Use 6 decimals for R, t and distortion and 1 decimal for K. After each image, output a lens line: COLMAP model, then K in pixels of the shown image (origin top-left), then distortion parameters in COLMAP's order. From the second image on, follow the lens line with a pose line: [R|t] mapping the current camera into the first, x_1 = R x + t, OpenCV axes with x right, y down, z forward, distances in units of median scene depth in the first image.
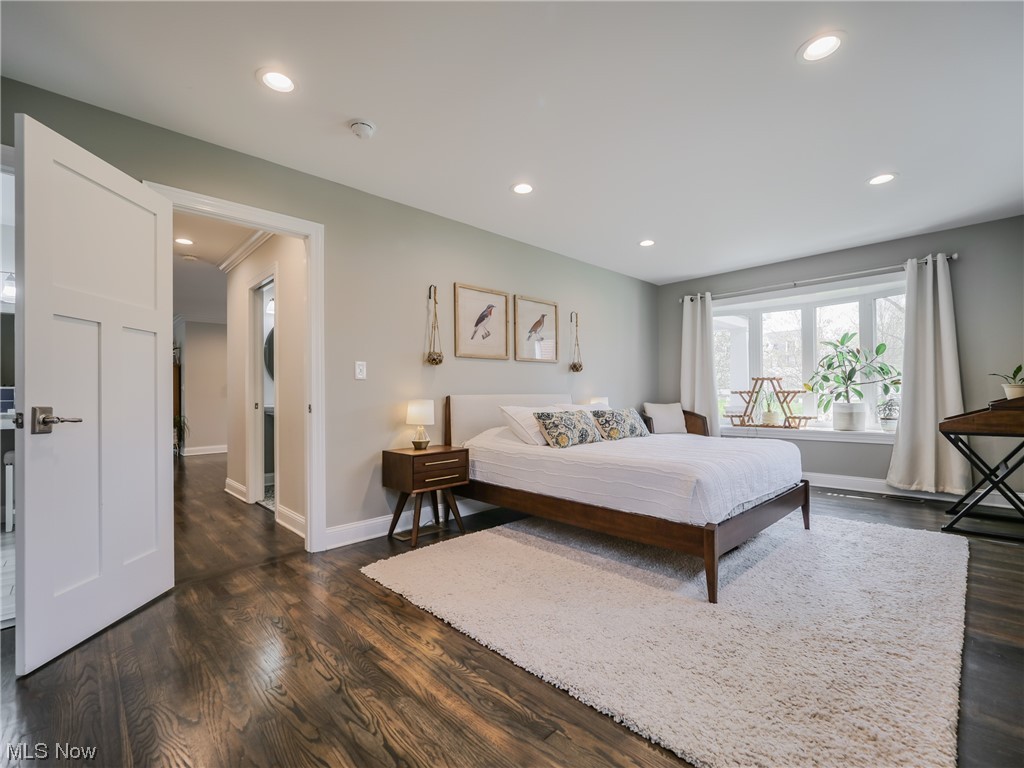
lens RADIAL K [[453.9, 0, 510.9], [0, 453.9, 389.8], [0, 0, 1]] dist [-0.008341, 0.001302]
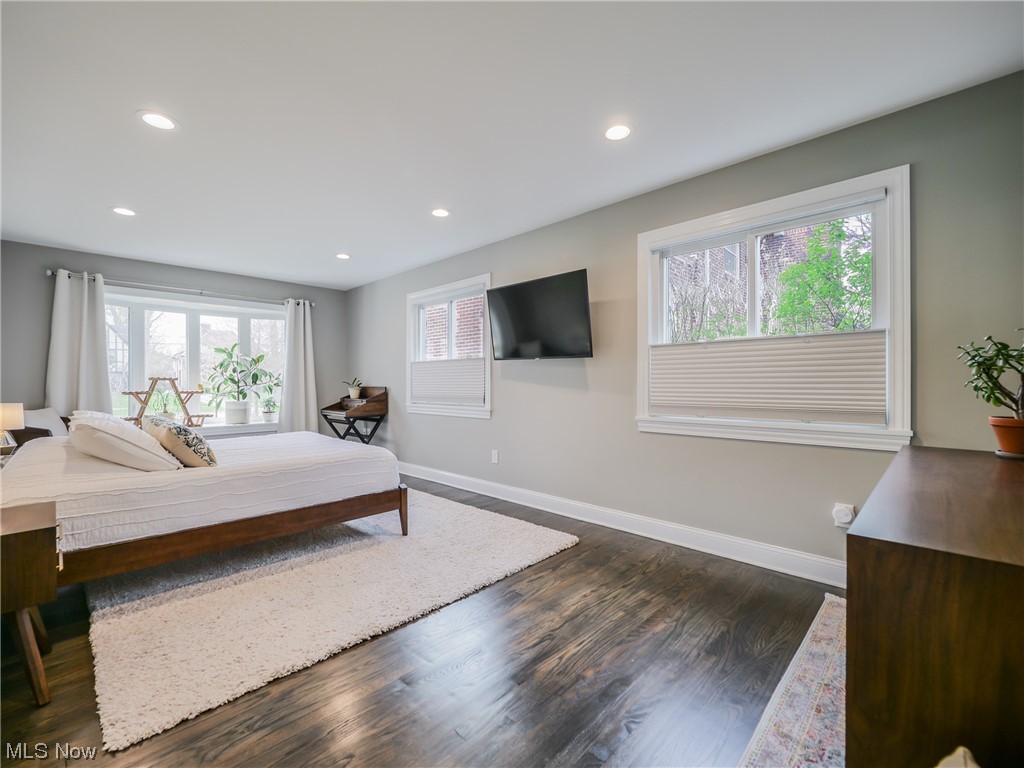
lens RADIAL K [[453.9, 0, 506.3], [0, 453.9, 381.0], [0, 0, 1]] dist [-0.008341, 0.001302]
pose [[-0.025874, 0.010998, 0.999605, -0.502017], [-0.006645, 0.999915, -0.011174, -0.015969], [-0.999643, -0.006932, -0.025799, 0.323534]]
